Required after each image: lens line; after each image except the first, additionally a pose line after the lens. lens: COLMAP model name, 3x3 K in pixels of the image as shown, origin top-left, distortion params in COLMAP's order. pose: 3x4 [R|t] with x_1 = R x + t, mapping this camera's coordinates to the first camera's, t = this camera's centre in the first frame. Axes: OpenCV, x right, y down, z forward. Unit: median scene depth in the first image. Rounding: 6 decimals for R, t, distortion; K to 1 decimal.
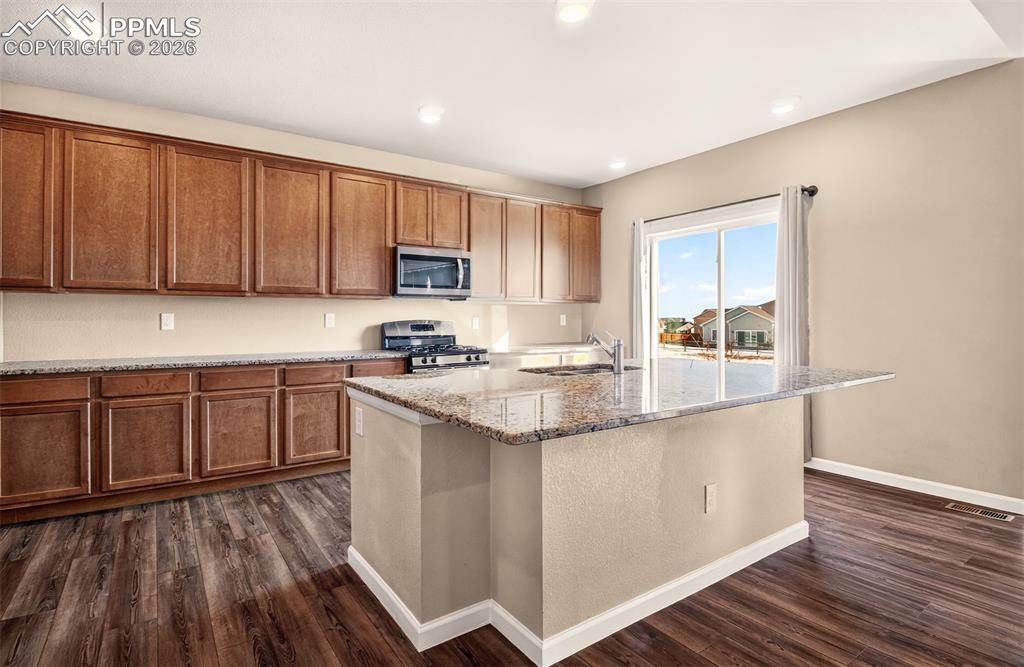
lens RADIAL K [[503.4, 0, 511.4], [0, 503.4, 313.4], [0, 0, 1]] dist [-0.001334, -0.000390]
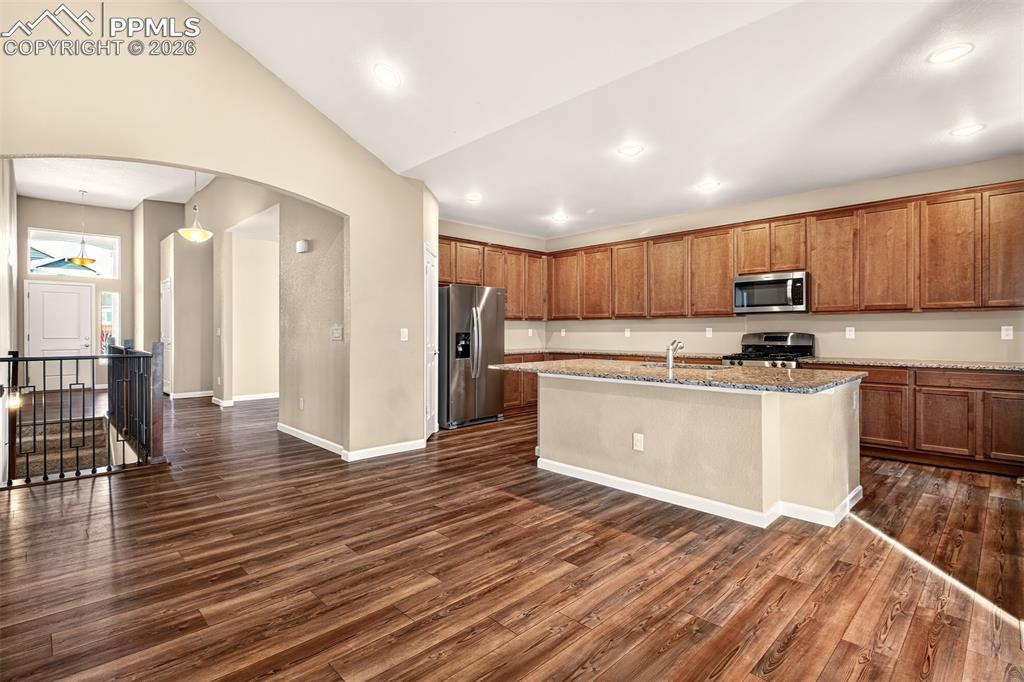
lens RADIAL K [[488.8, 0, 512.0], [0, 488.8, 341.0], [0, 0, 1]] dist [-0.002045, -0.001728]
pose [[0.155816, 0.012653, -0.987705, 1.404691], [0.004397, 0.999899, 0.013503, 0.025303], [0.987776, -0.006446, 0.155745, 0.281088]]
